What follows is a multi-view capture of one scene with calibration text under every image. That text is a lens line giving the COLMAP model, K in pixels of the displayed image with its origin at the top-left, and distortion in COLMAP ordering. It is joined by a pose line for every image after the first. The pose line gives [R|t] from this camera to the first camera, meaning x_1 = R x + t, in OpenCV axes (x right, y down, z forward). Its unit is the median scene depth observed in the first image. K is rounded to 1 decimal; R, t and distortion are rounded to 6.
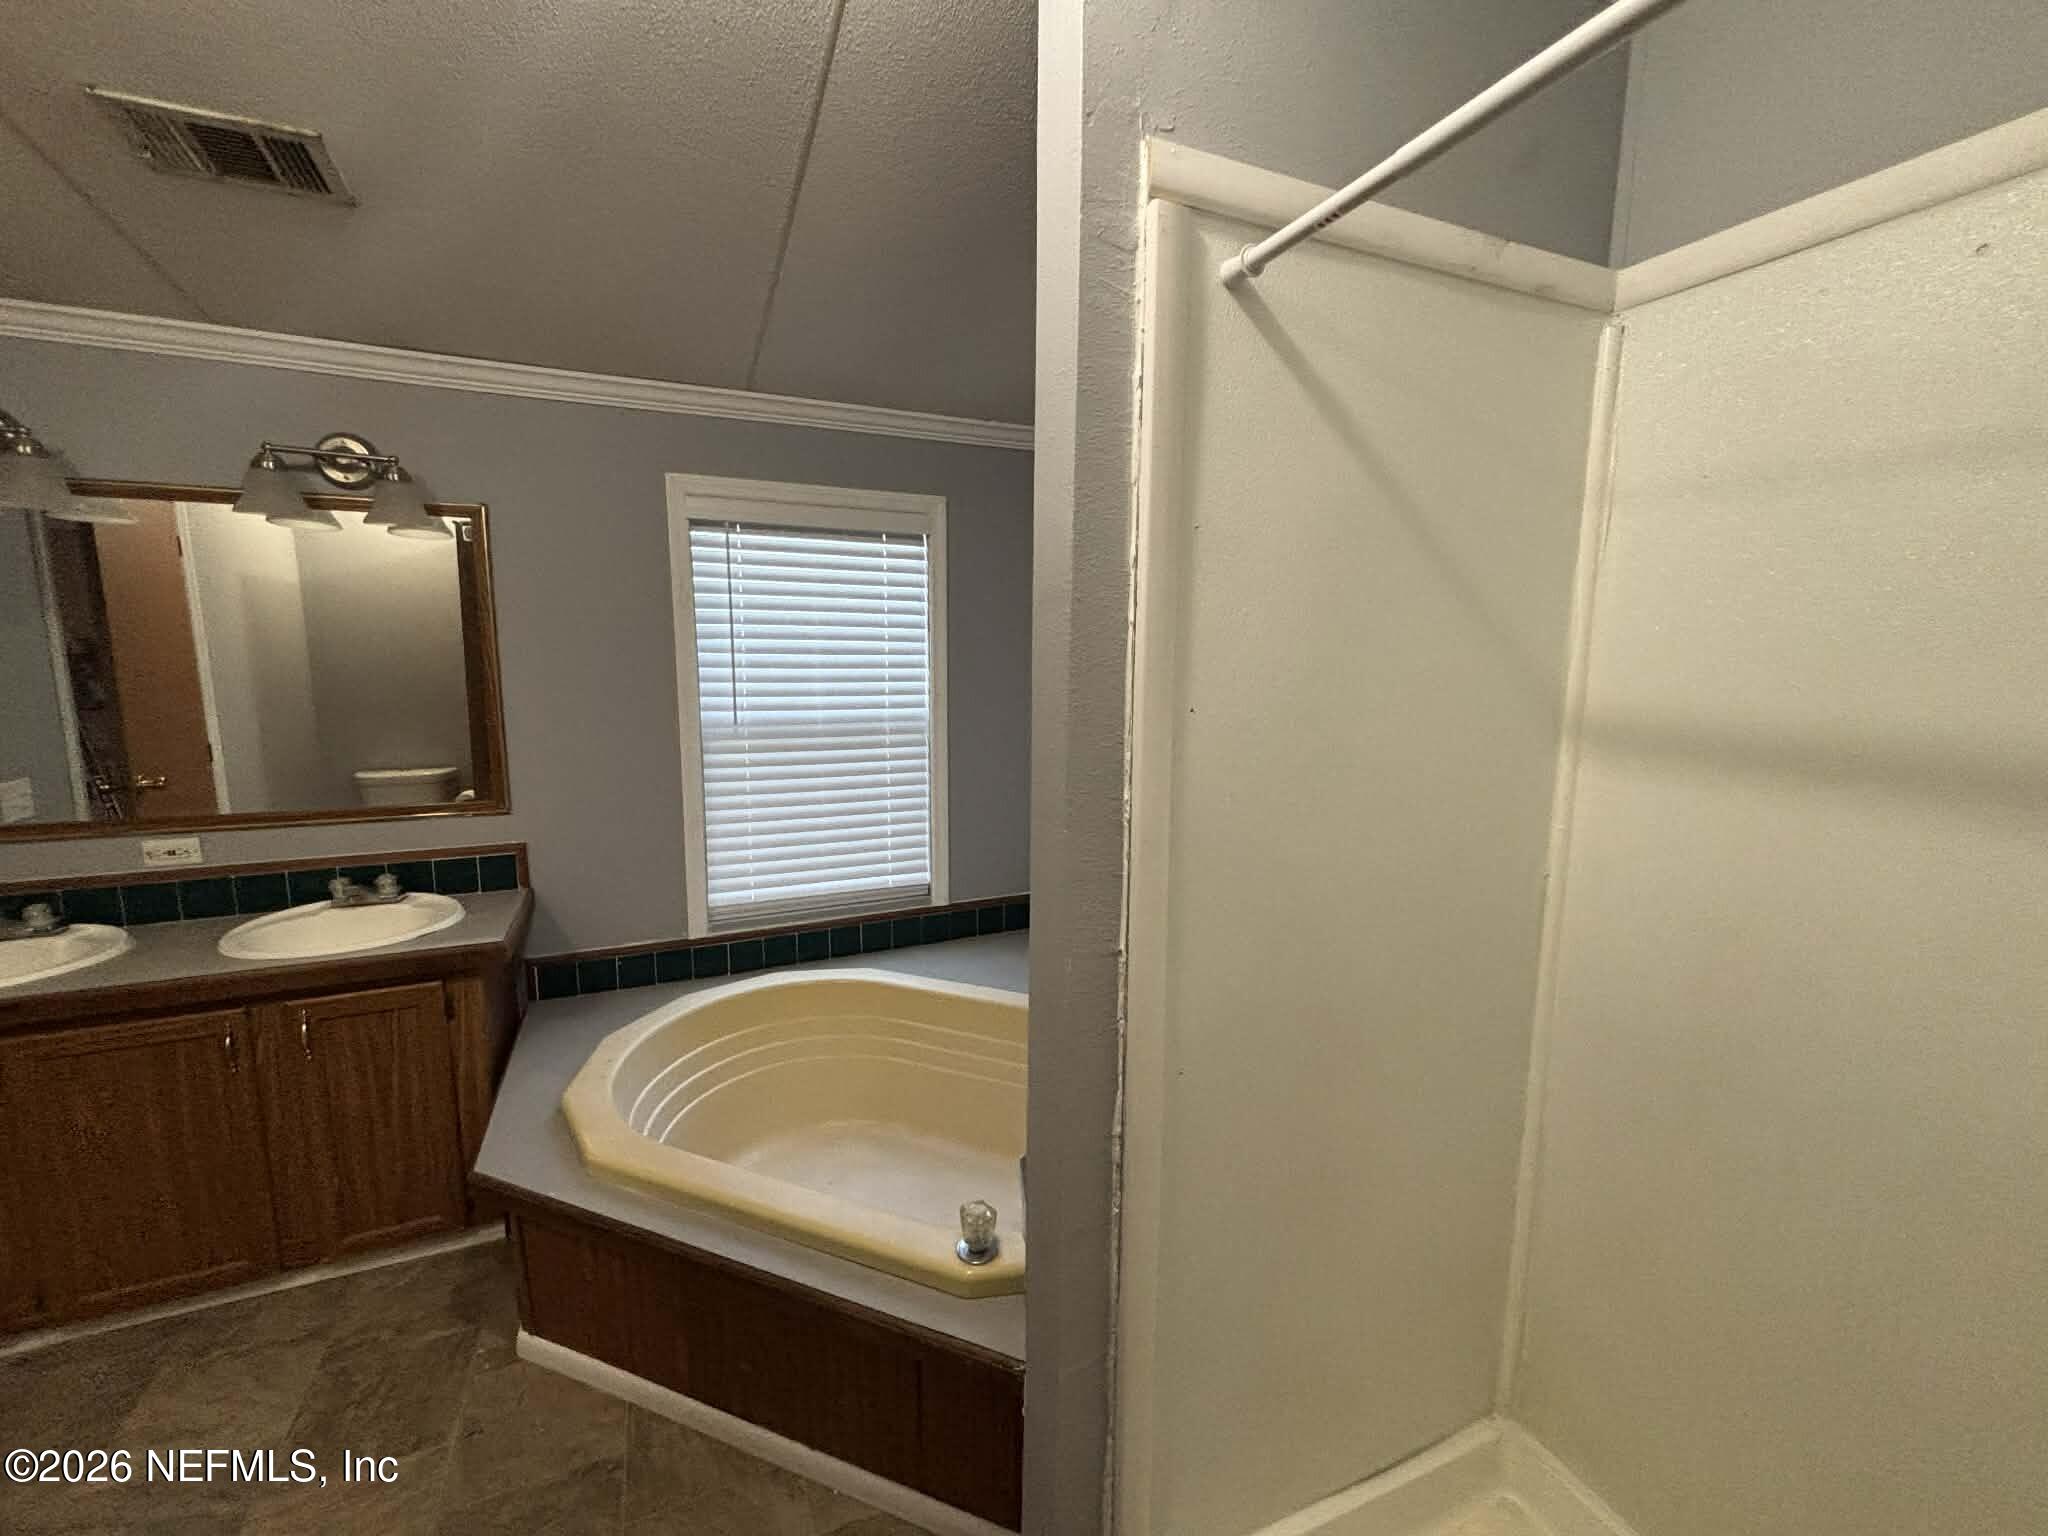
lens RADIAL K [[825.2, 0, 1020.2], [0, 825.2, 762.7], [0, 0, 1]] dist [0.002734, -0.000229]
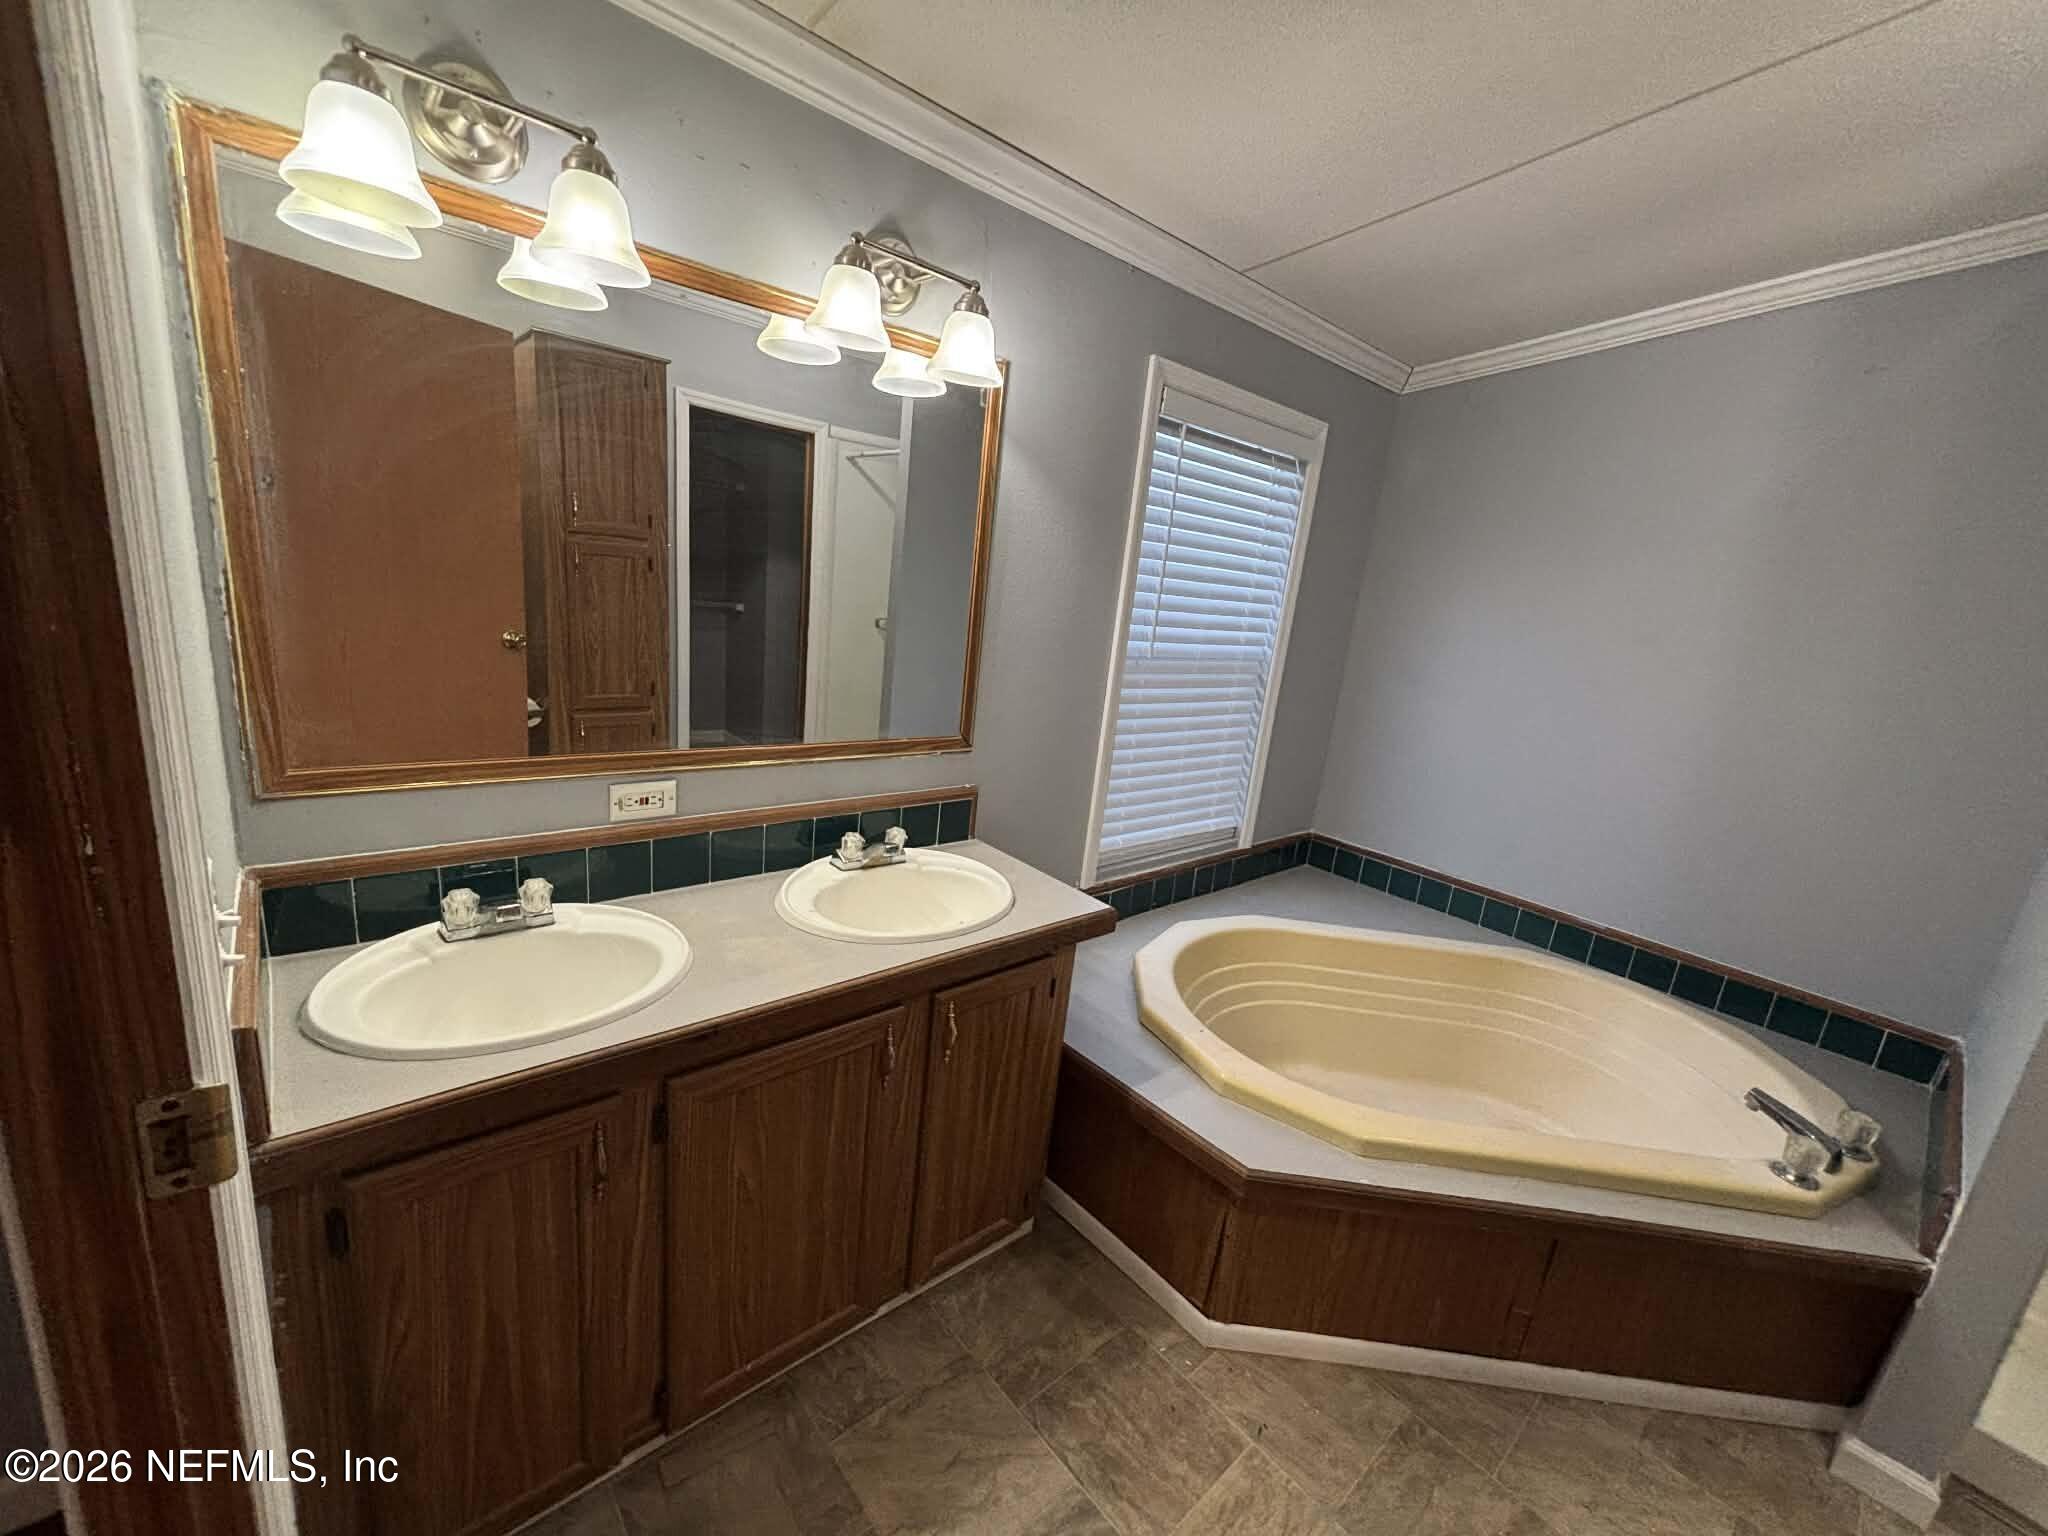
lens RADIAL K [[825.2, 0, 1020.2], [0, 825.2, 762.7], [0, 0, 1]] dist [0.002734, -0.000229]
pose [[0.946893, 0.023638, 0.320678, -0.760067], [-0.058633, 0.993267, 0.099913, -0.012882], [-0.316158, -0.113410, 0.941904, 0.176546]]
